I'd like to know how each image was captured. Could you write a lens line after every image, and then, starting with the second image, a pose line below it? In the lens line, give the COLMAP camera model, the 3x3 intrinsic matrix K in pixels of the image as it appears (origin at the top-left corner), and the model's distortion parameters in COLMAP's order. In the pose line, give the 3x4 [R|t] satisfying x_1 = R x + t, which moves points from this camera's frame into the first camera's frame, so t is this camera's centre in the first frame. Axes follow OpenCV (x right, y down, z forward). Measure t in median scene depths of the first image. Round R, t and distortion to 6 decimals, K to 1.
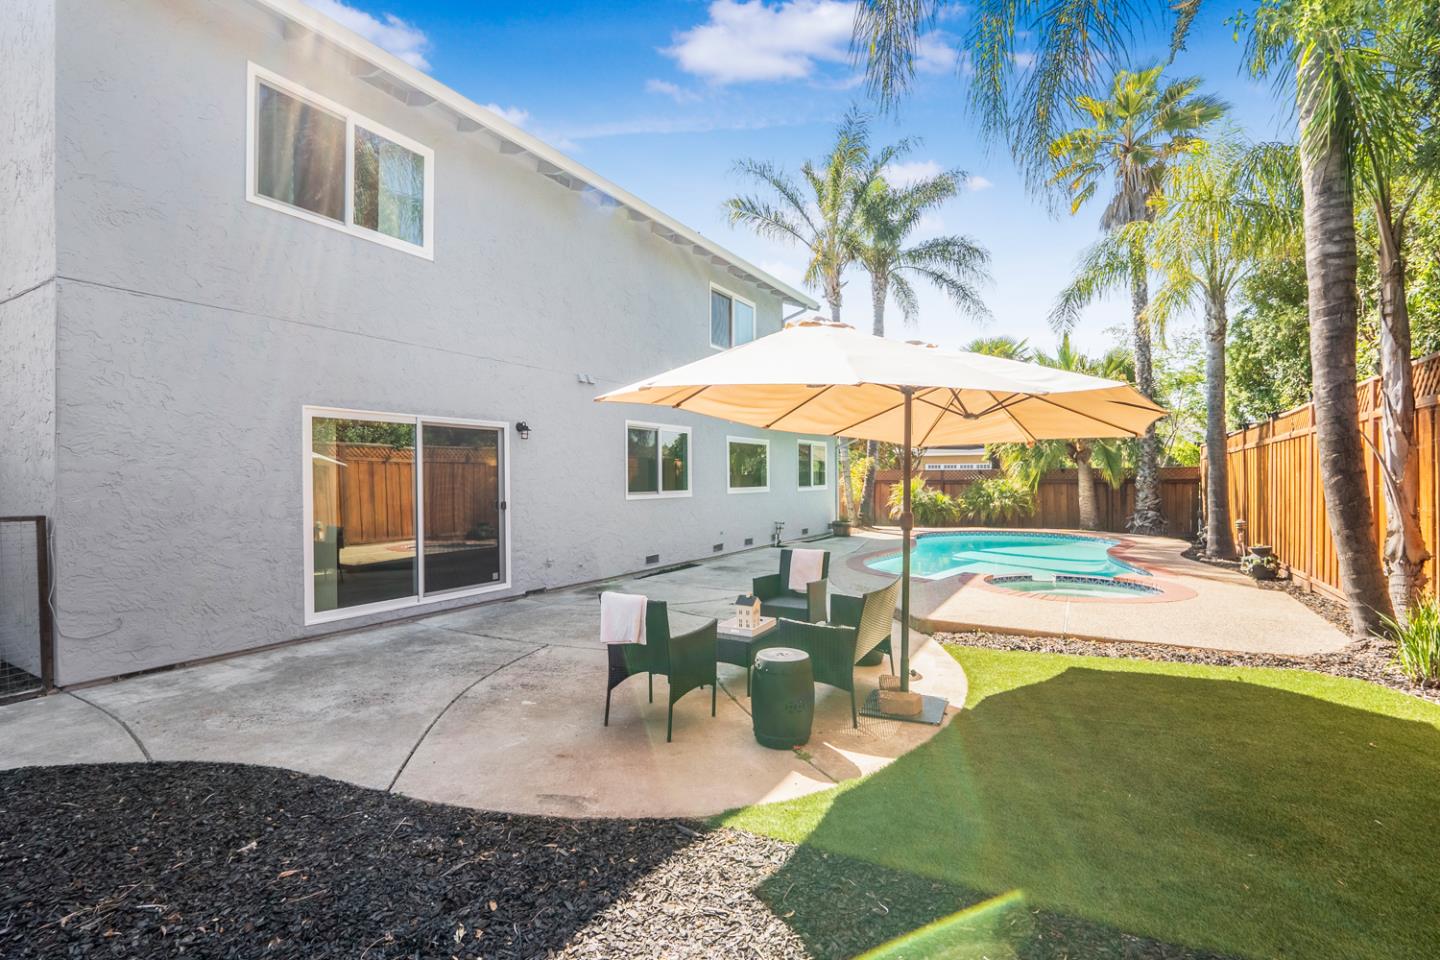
lens RADIAL K [[646.9, 0, 707.4], [0, 646.9, 477.4], [0, 0, 1]] dist [0.001374, 0.000069]
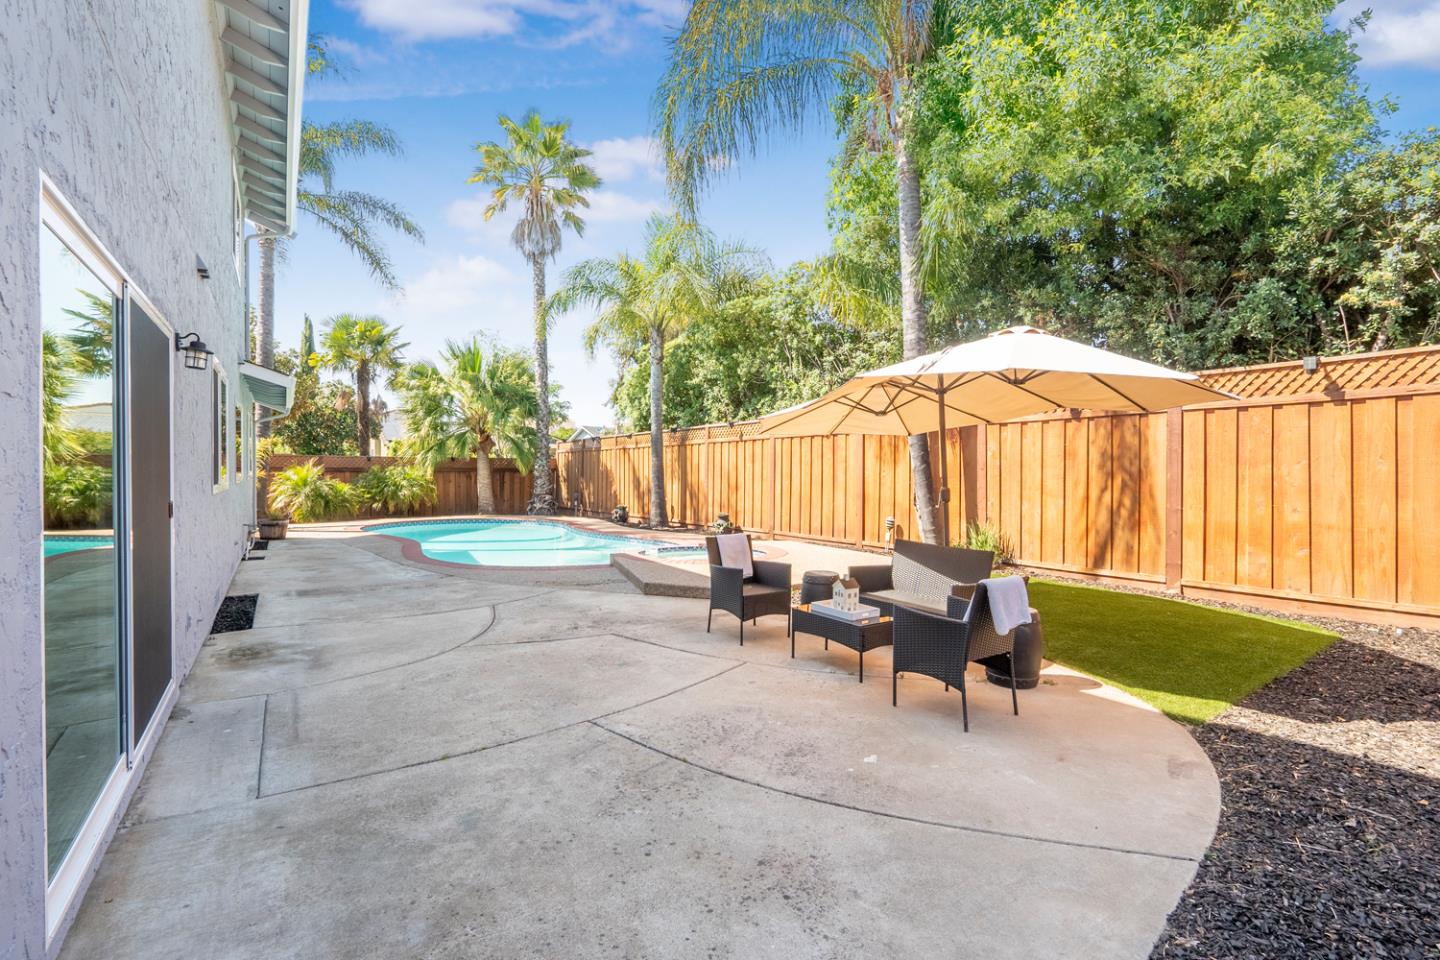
lens RADIAL K [[646.9, 0, 707.4], [0, 646.9, 477.4], [0, 0, 1]] dist [0.001374, 0.000069]
pose [[0.435388, -0.002663, 0.900239, -0.275509], [-0.011197, 0.999902, 0.008373, 0.006453], [-0.900173, -0.013725, 0.435315, 0.230024]]
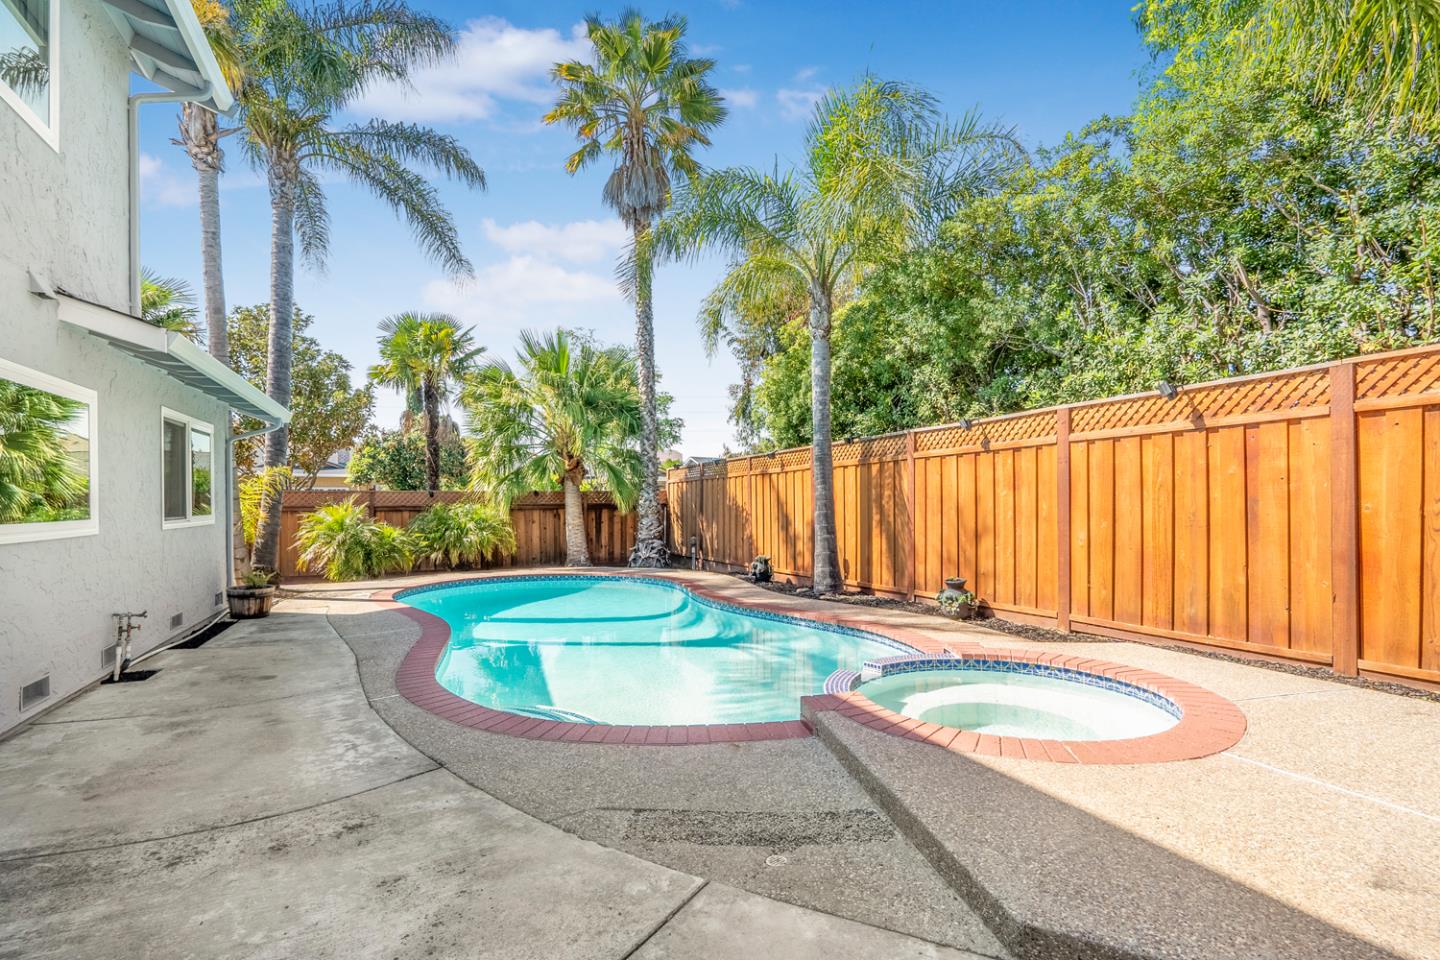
lens RADIAL K [[668.8, 0, 716.9], [0, 668.8, 507.1], [0, 0, 1]] dist [-0.000514, -0.000167]
pose [[0.565093, -0.003015, 0.825022, -0.016261], [0.001017, 0.999995, 0.002958, 0.005235], [-0.825027, -0.000833, 0.565093, 0.446792]]
